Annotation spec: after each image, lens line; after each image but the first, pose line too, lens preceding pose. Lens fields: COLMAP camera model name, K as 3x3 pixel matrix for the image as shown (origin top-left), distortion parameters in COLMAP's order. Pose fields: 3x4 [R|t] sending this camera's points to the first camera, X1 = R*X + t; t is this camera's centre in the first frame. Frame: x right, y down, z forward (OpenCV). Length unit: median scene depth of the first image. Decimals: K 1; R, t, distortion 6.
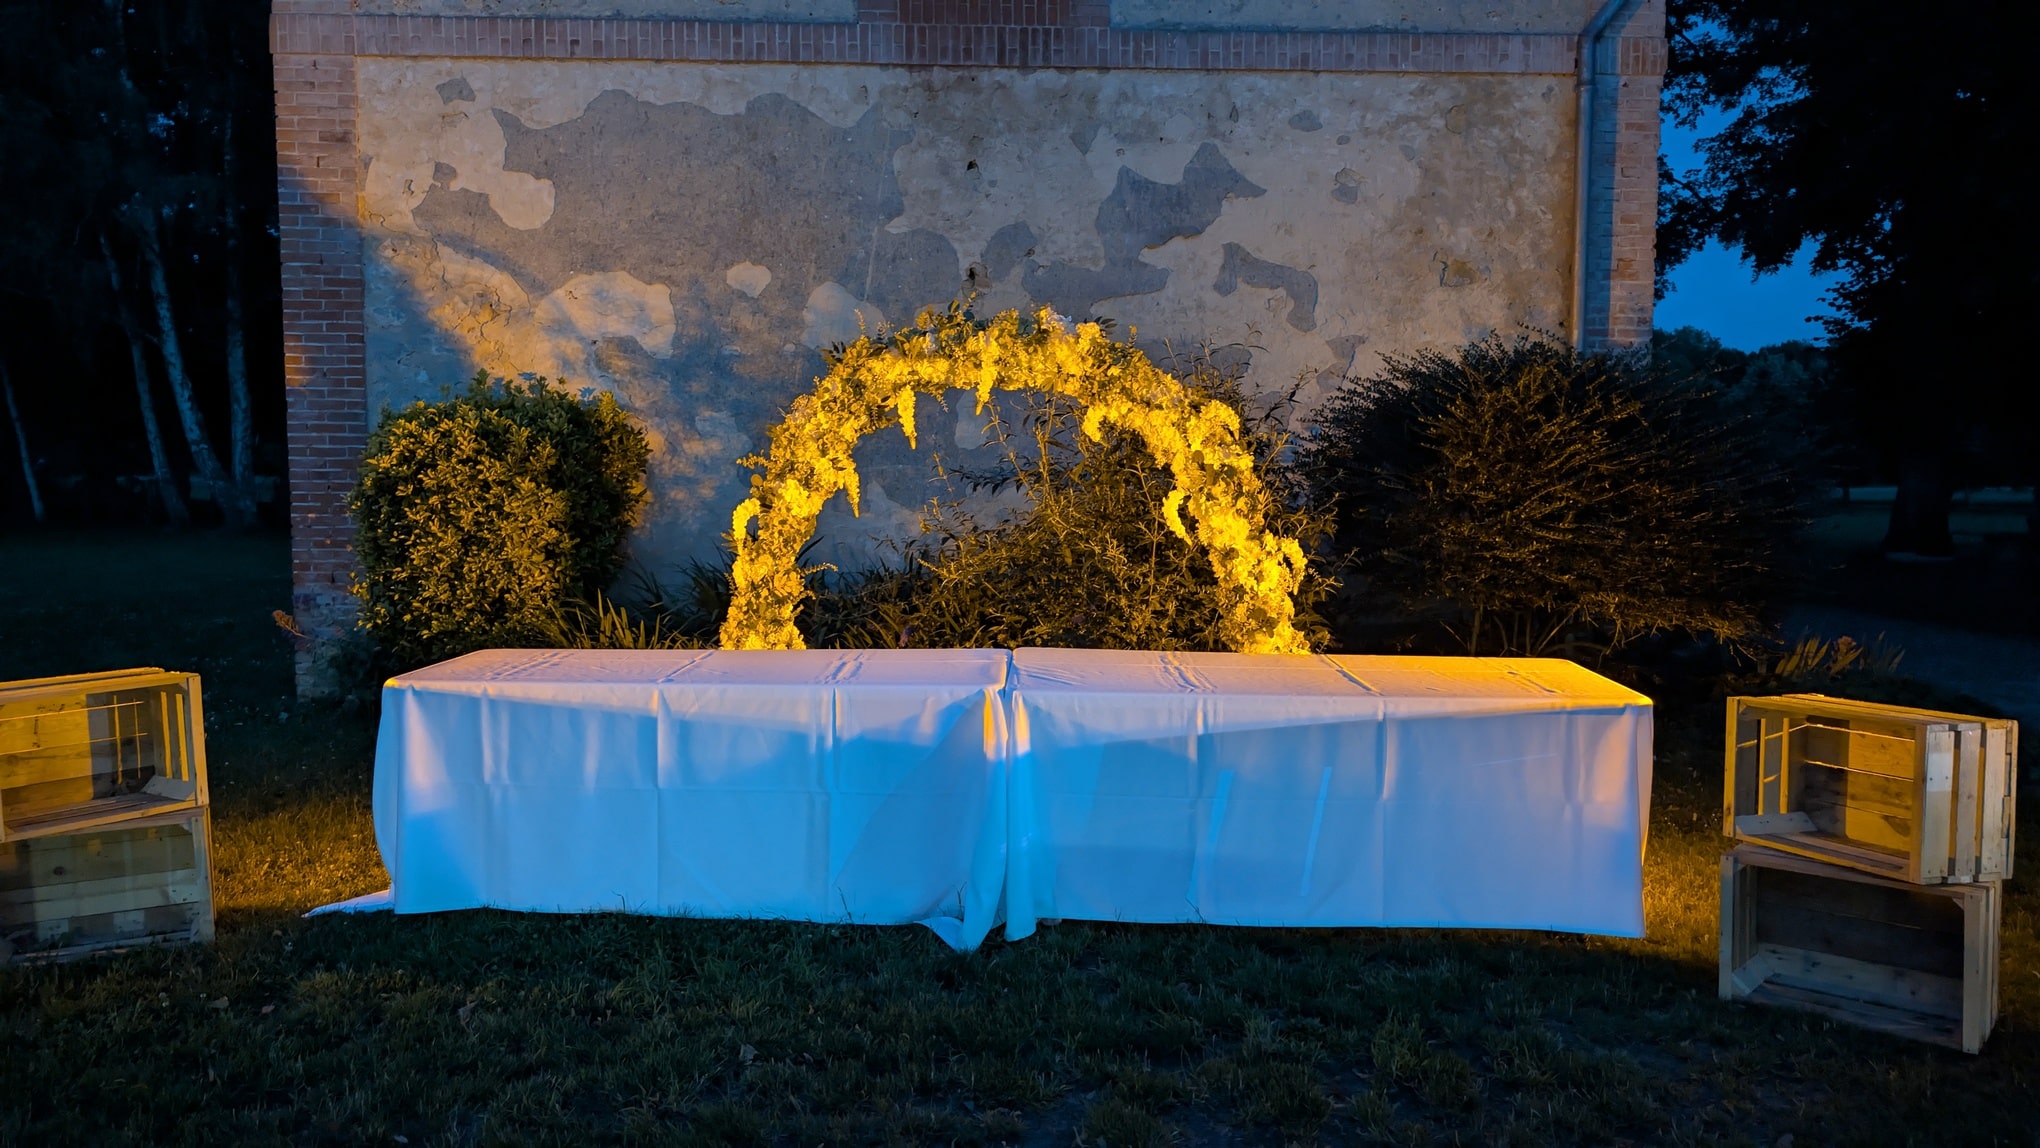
lens RADIAL K [[1487.3, 0, 1005.2], [0, 1487.3, 563.8], [0, 0, 1]] dist [0.044134, -0.007572]
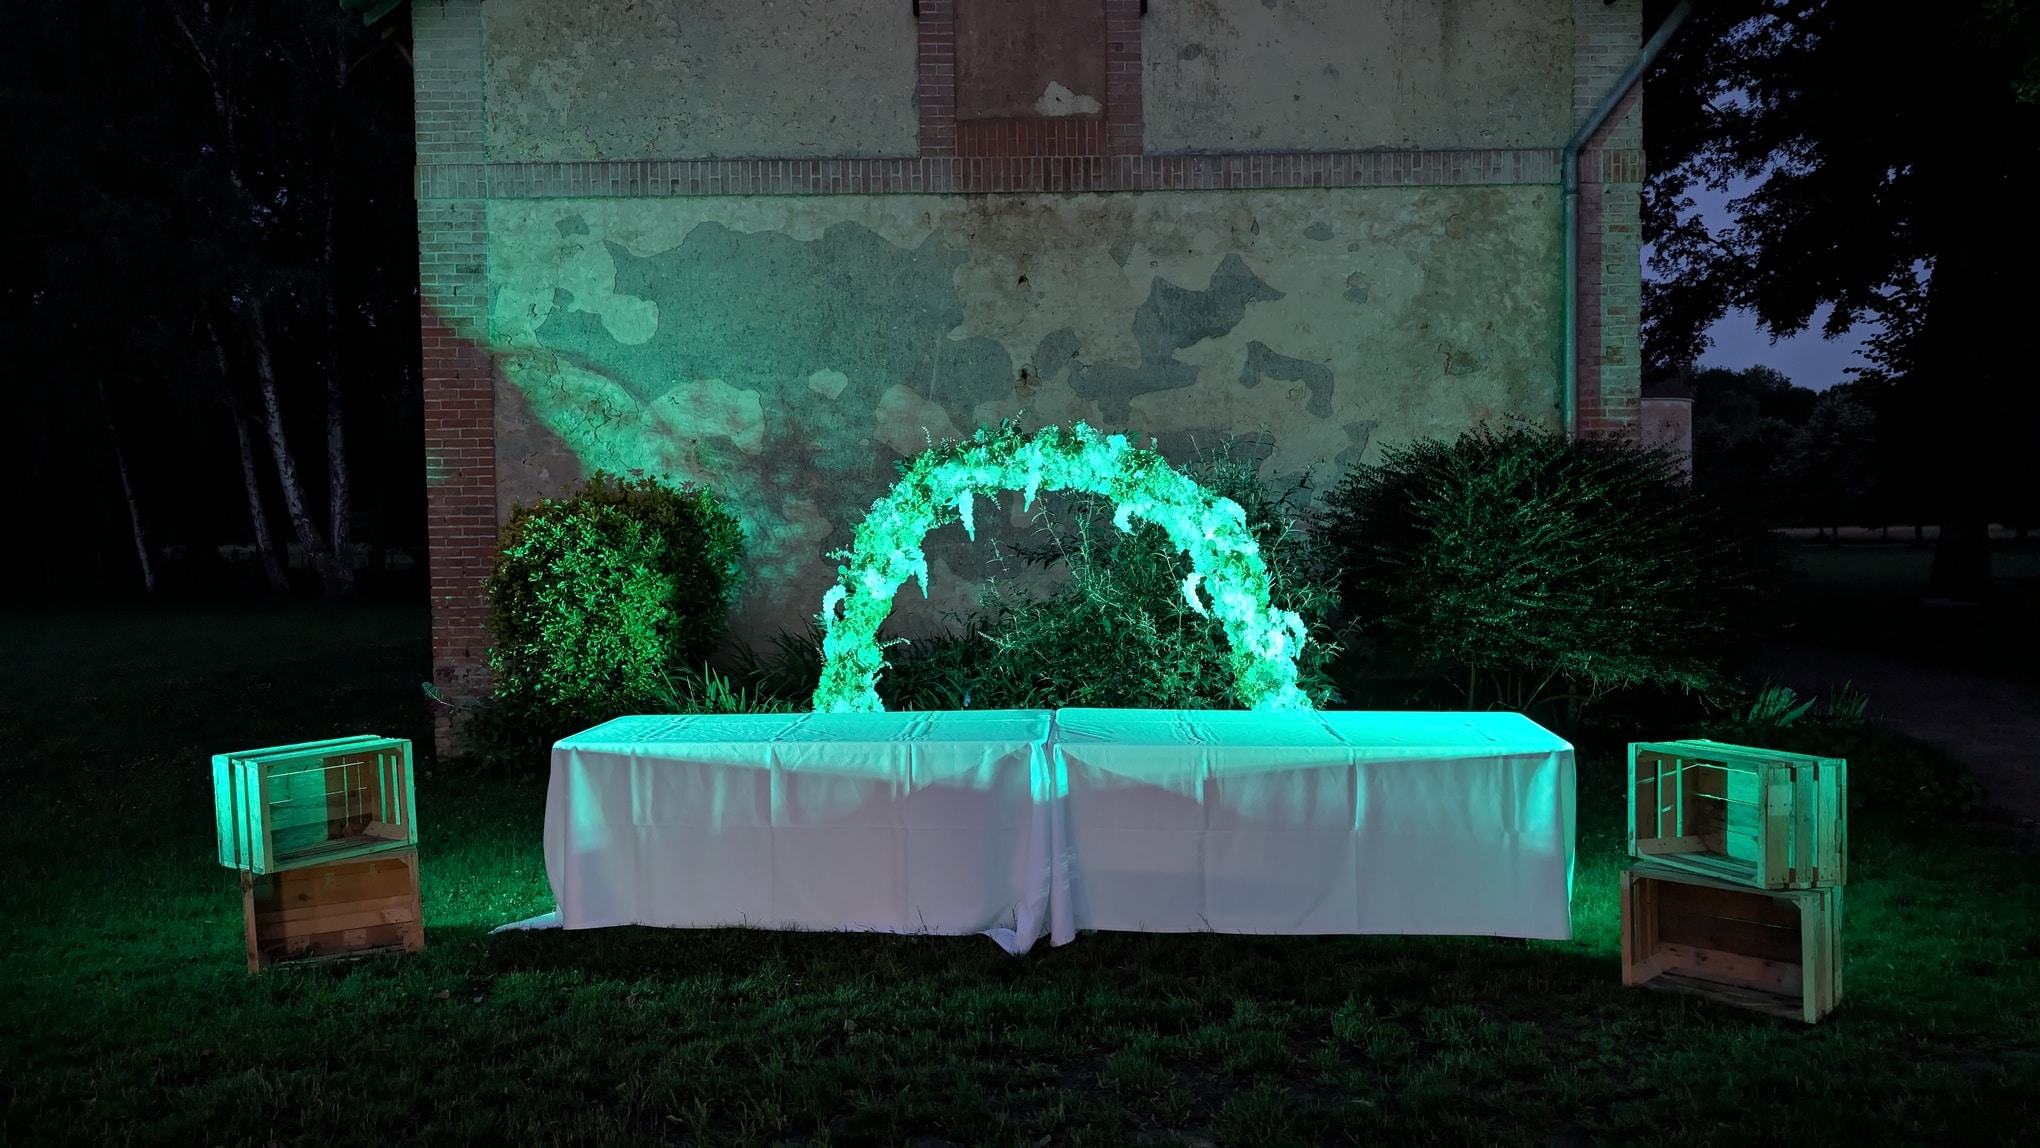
lens RADIAL K [[1447.8, 0, 1020.0], [0, 1447.8, 574.0], [0, 0, 1]] dist [0.087355, -0.116337]
pose [[0.999314, -0.016519, -0.033137, 0.010281], [0.015489, 0.999396, -0.031104, -0.010420], [0.033630, 0.030569, 0.998967, -0.114725]]
